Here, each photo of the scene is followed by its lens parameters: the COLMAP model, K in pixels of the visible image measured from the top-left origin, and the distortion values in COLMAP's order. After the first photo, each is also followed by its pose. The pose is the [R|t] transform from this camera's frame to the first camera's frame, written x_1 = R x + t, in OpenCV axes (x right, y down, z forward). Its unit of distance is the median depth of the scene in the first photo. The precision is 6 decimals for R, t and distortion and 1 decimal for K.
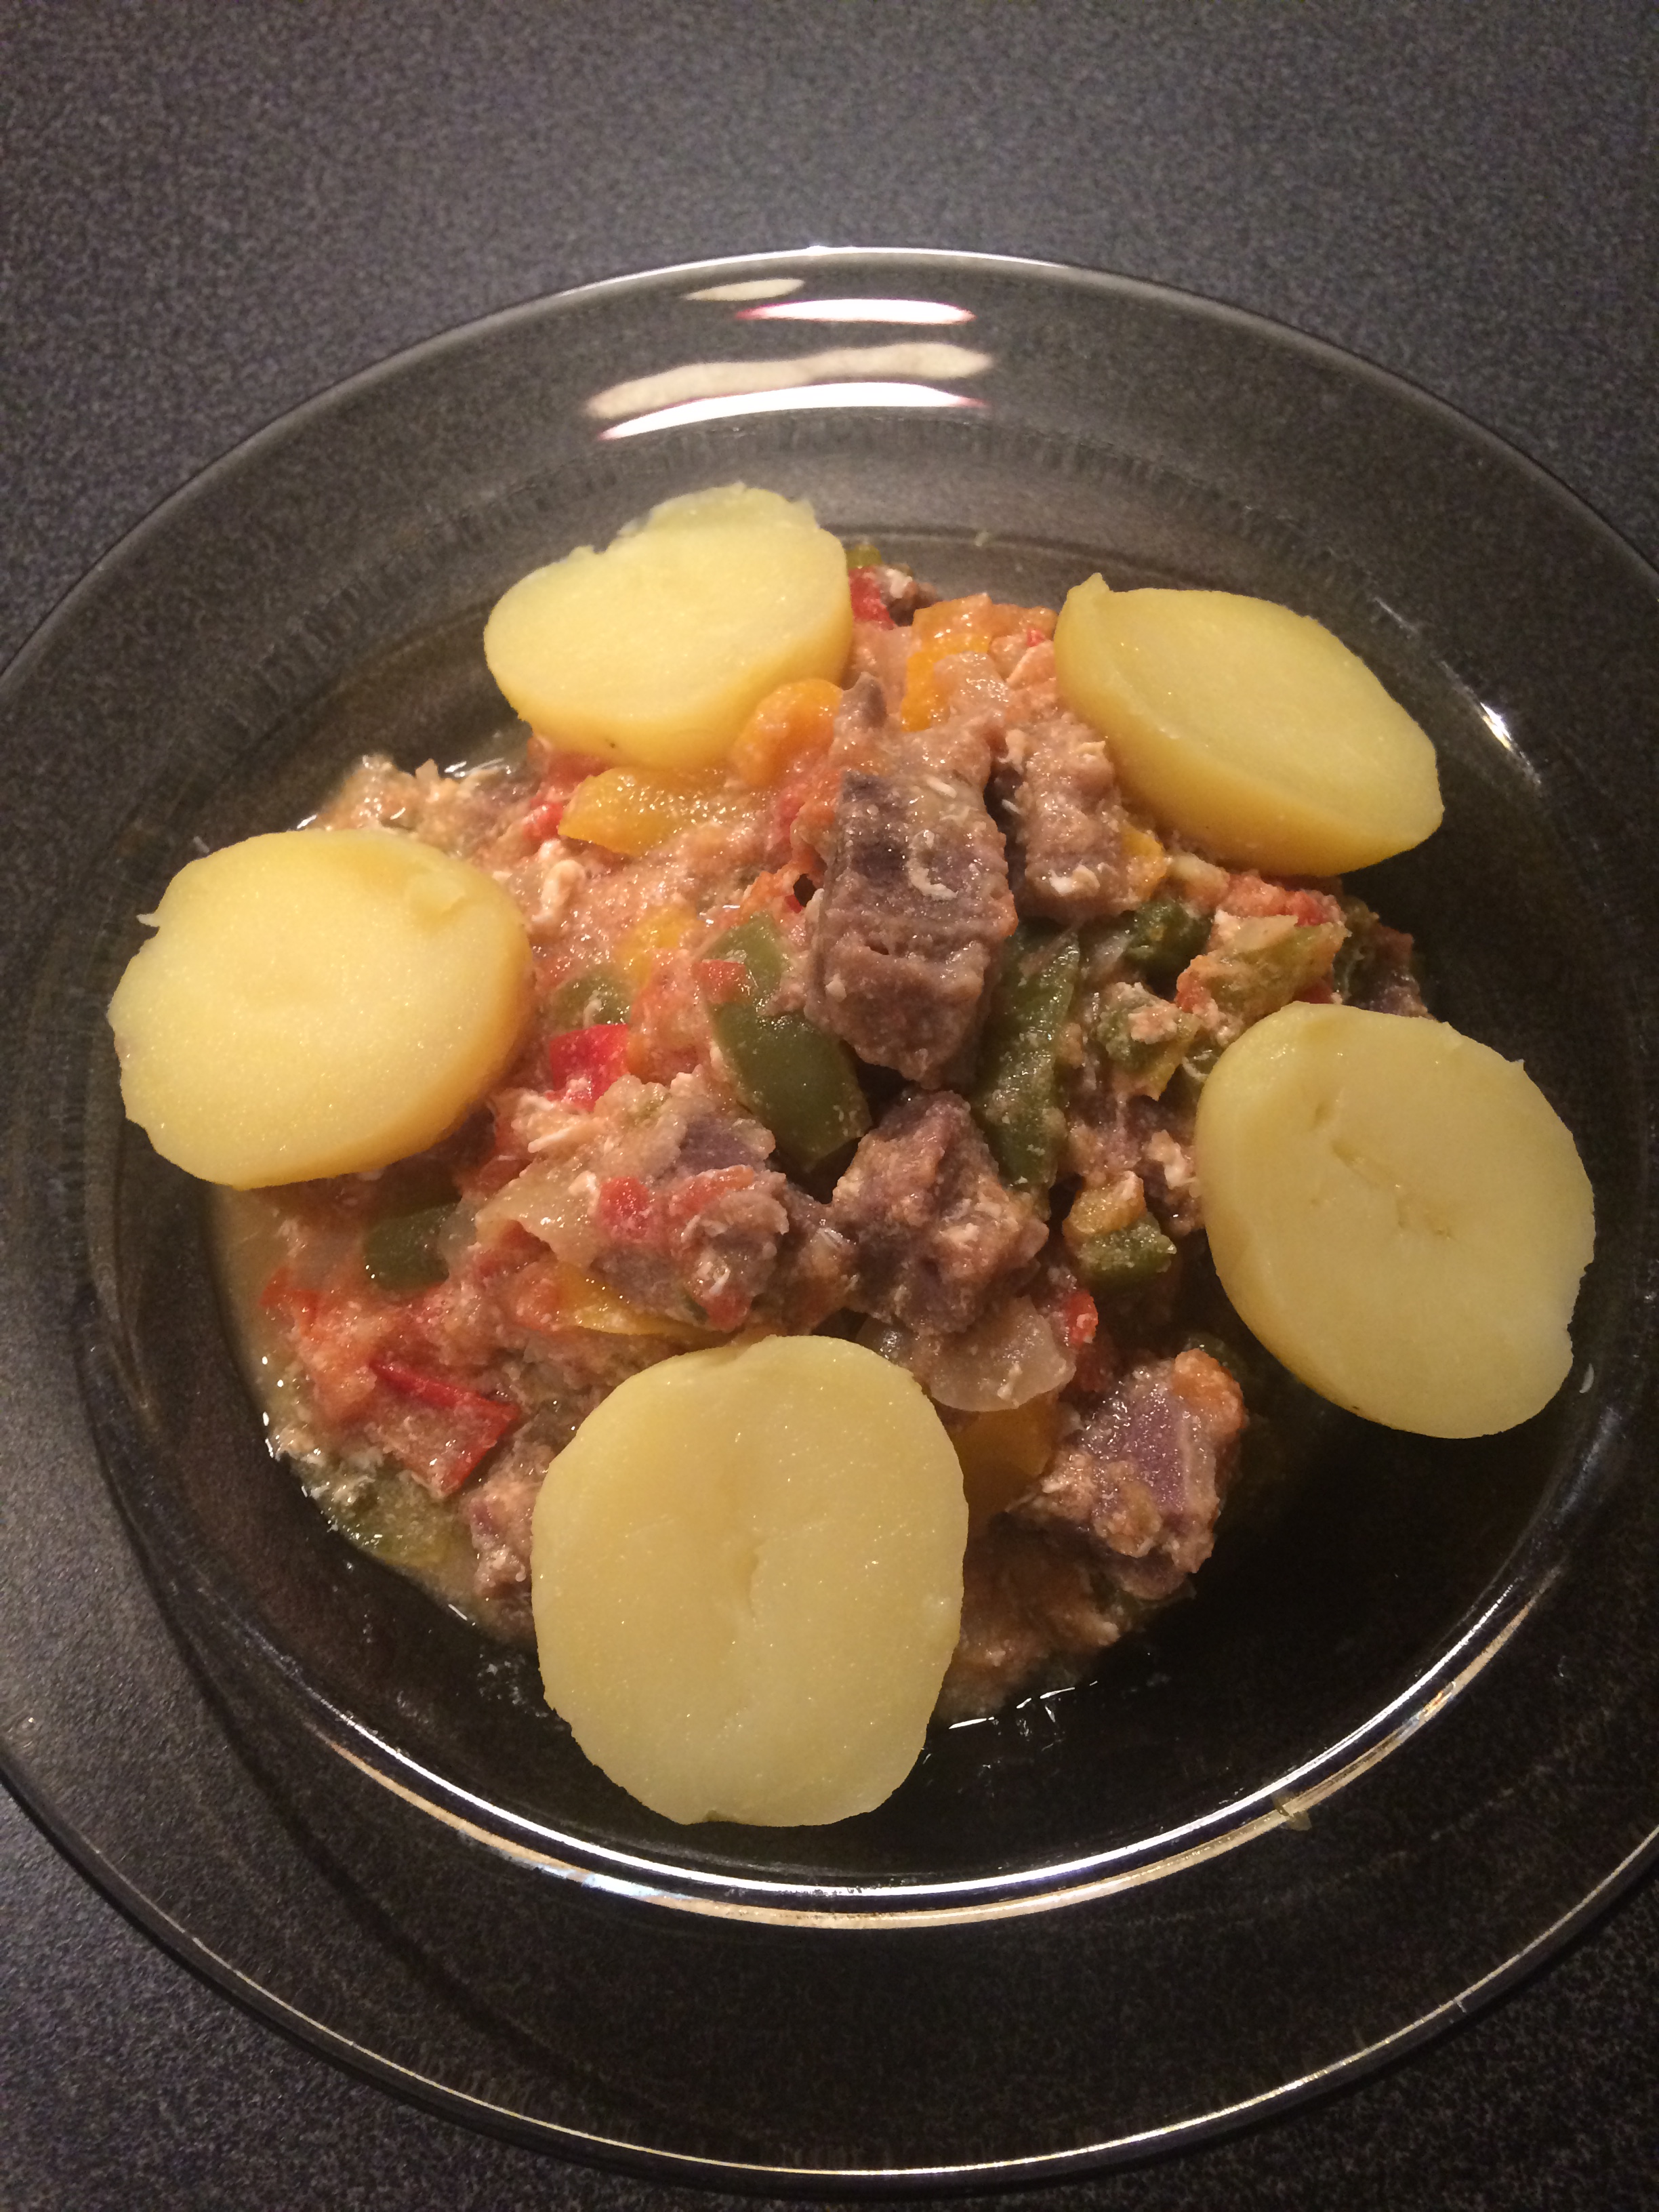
lens RADIAL K [[1856.0, 0, 827.4], [0, 1856.0, 1114.5], [0, 0, 1]] dist [0.070301, -0.111672]
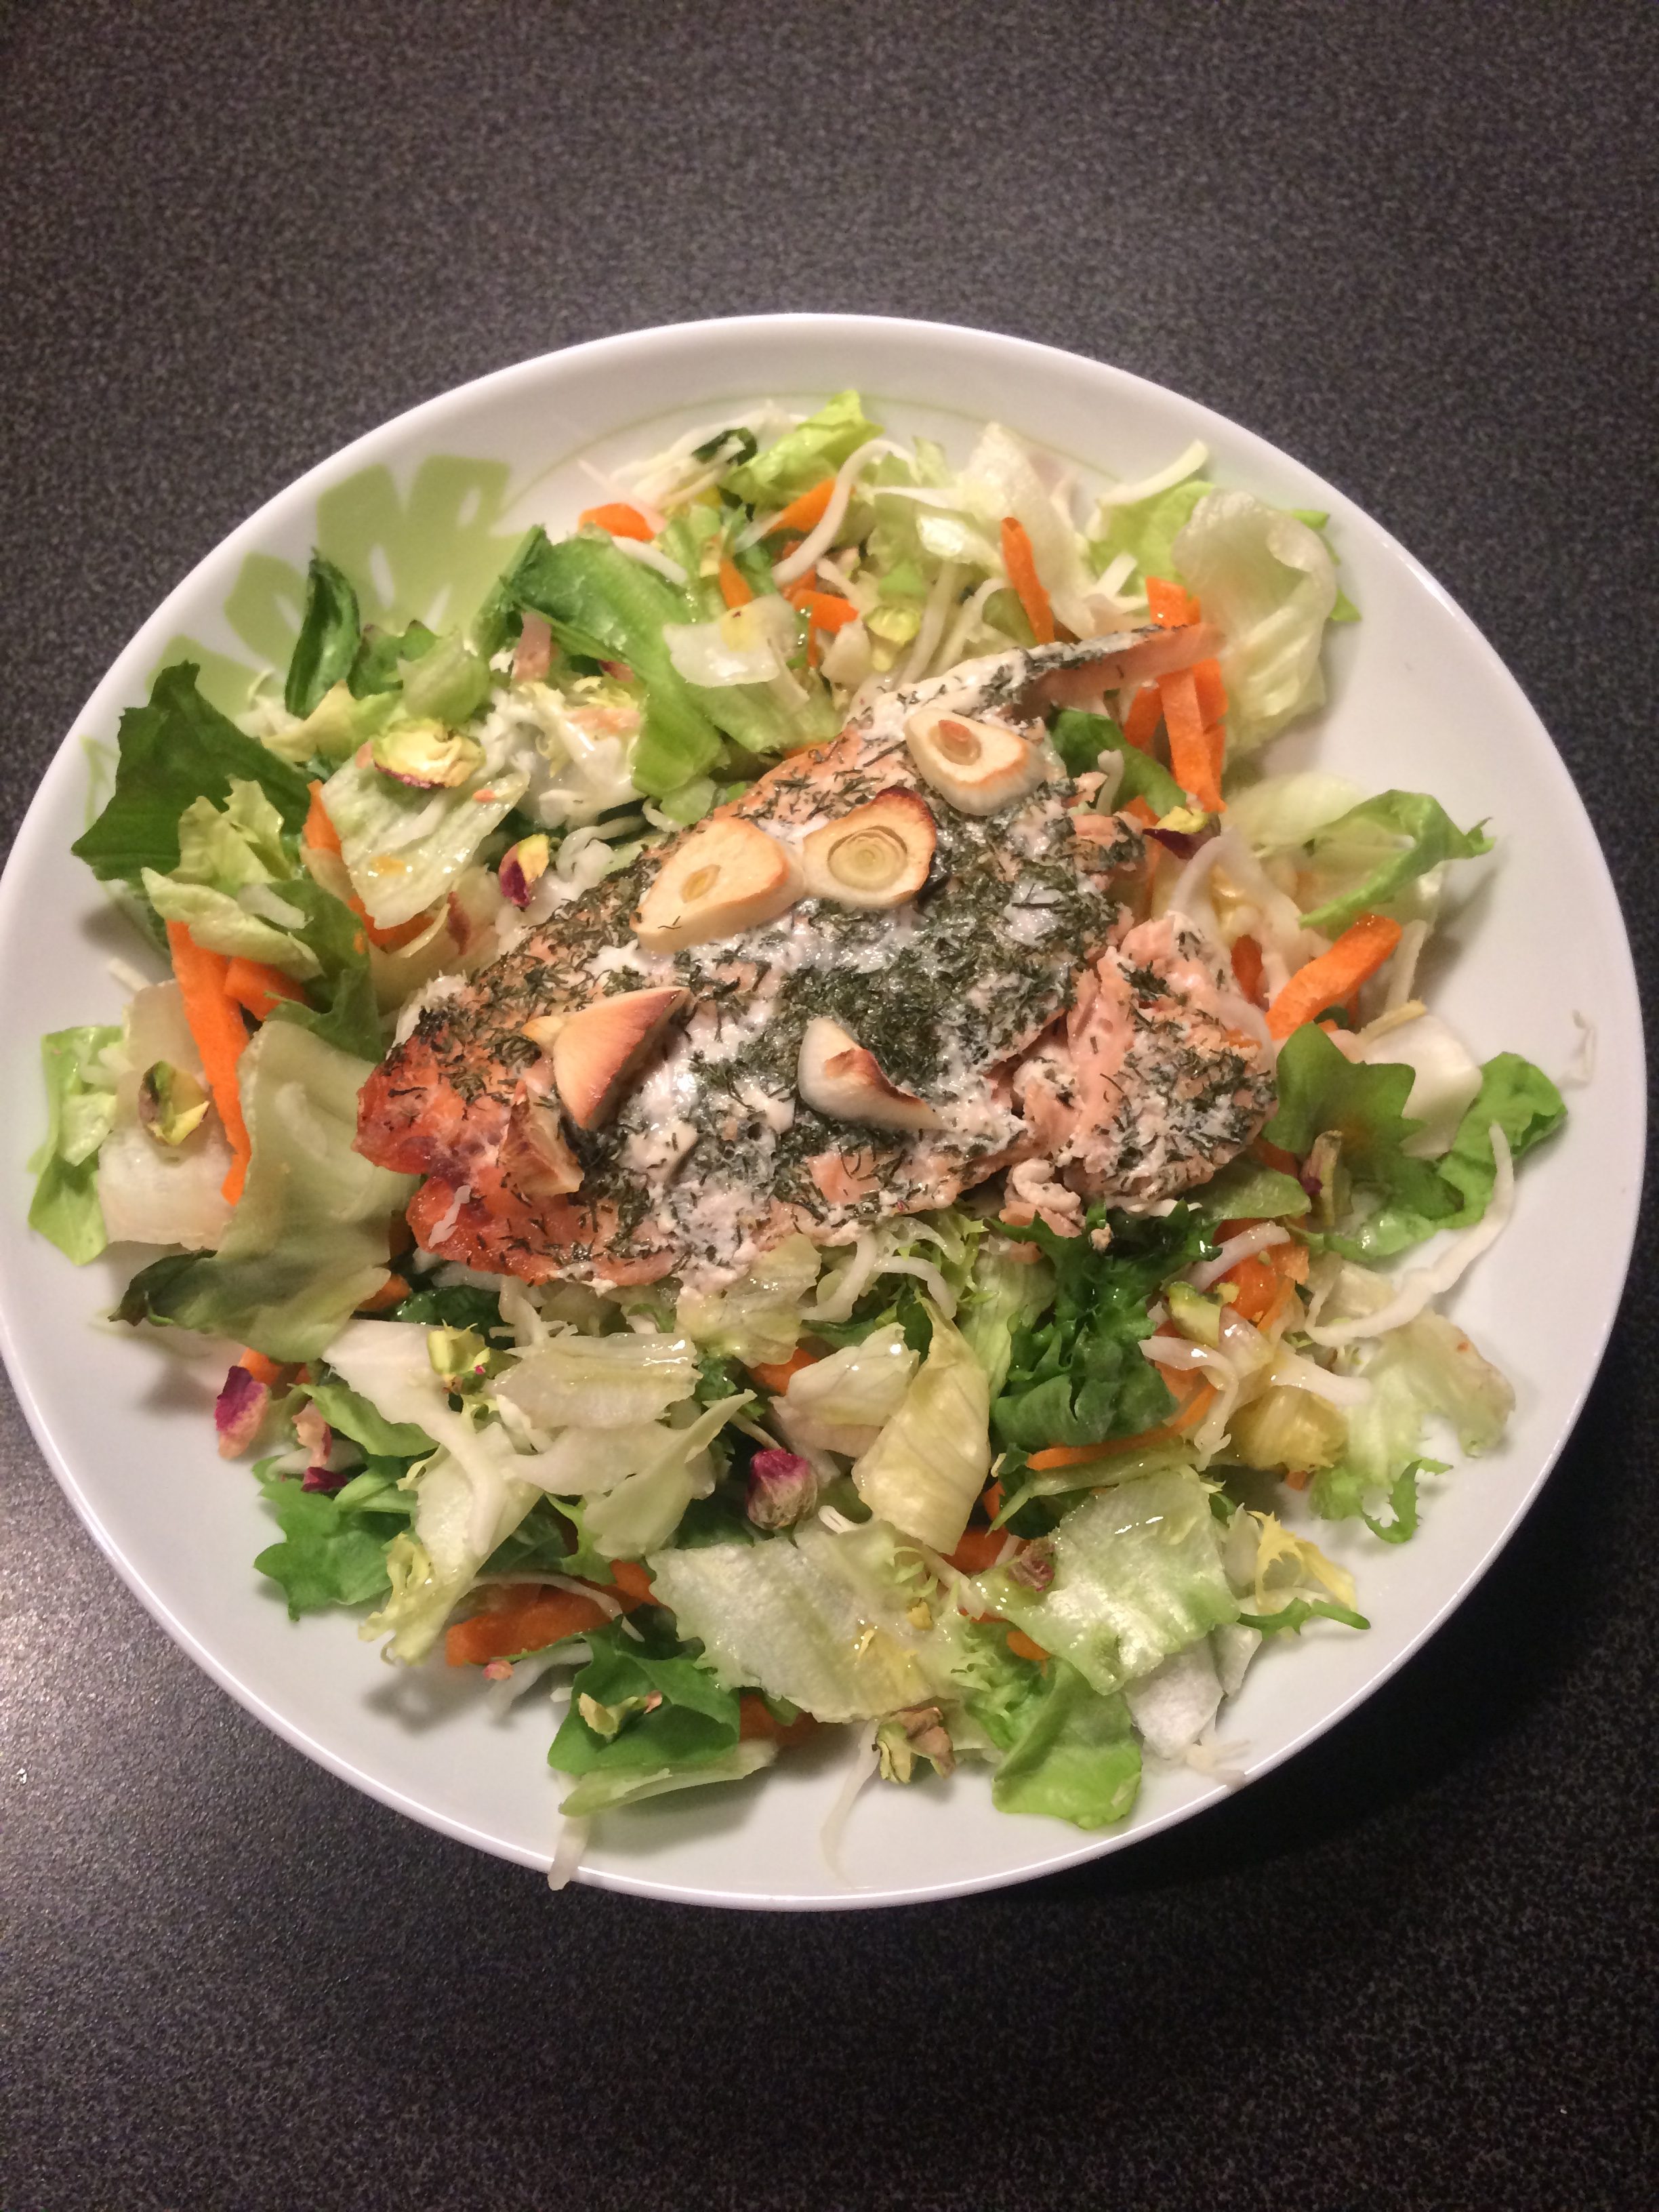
lens RADIAL K [[1856.0, 0, 840.0], [0, 1856.0, 1101.0], [0, 0, 1]] dist [0.070301, -0.111672]
pose [[0.997666, -0.063254, 0.025704, -0.212096], [0.060704, 0.994079, 0.090122, -0.327813], [-0.031252, -0.088352, 0.995599, -0.033293]]
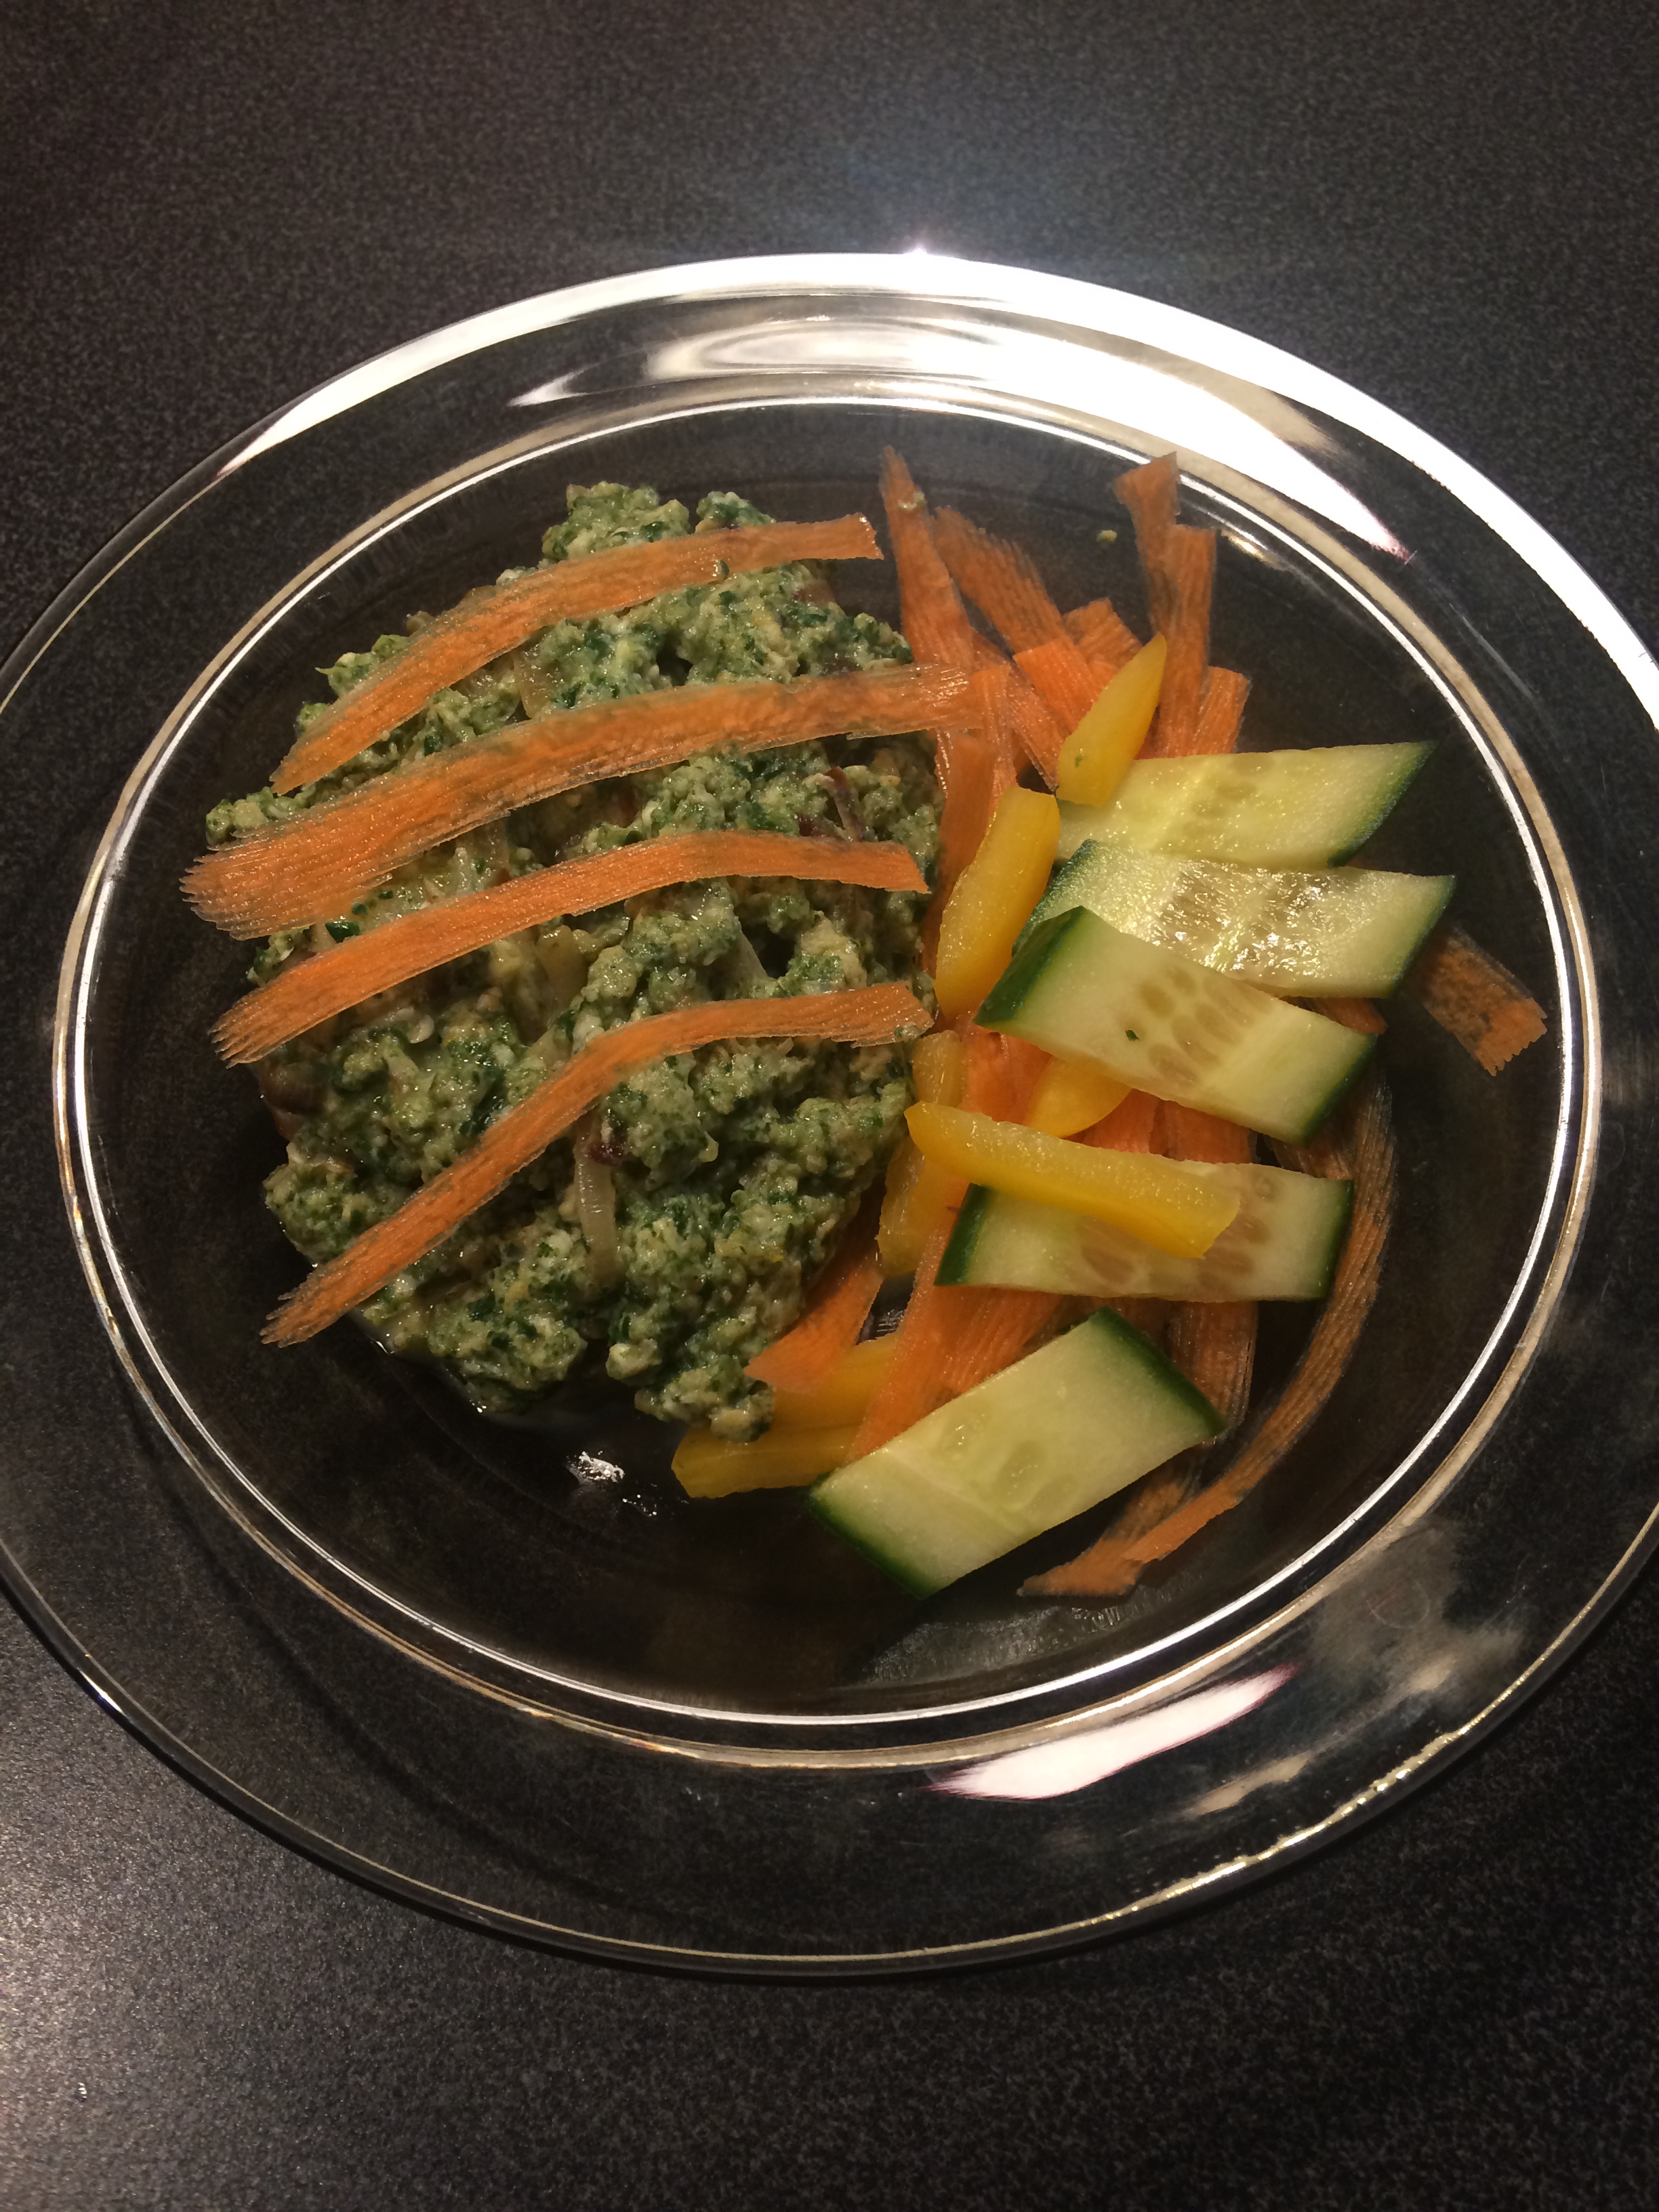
lens RADIAL K [[1856.0, 0, 832.9], [0, 1856.0, 1110.8], [0, 0, 1]] dist [0.070301, -0.111672]
pose [[0.993036, -0.103028, 0.057143, -0.310929], [0.105701, 0.993337, -0.045915, -0.261928], [-0.052032, 0.051635, 0.997310, 0.089570]]
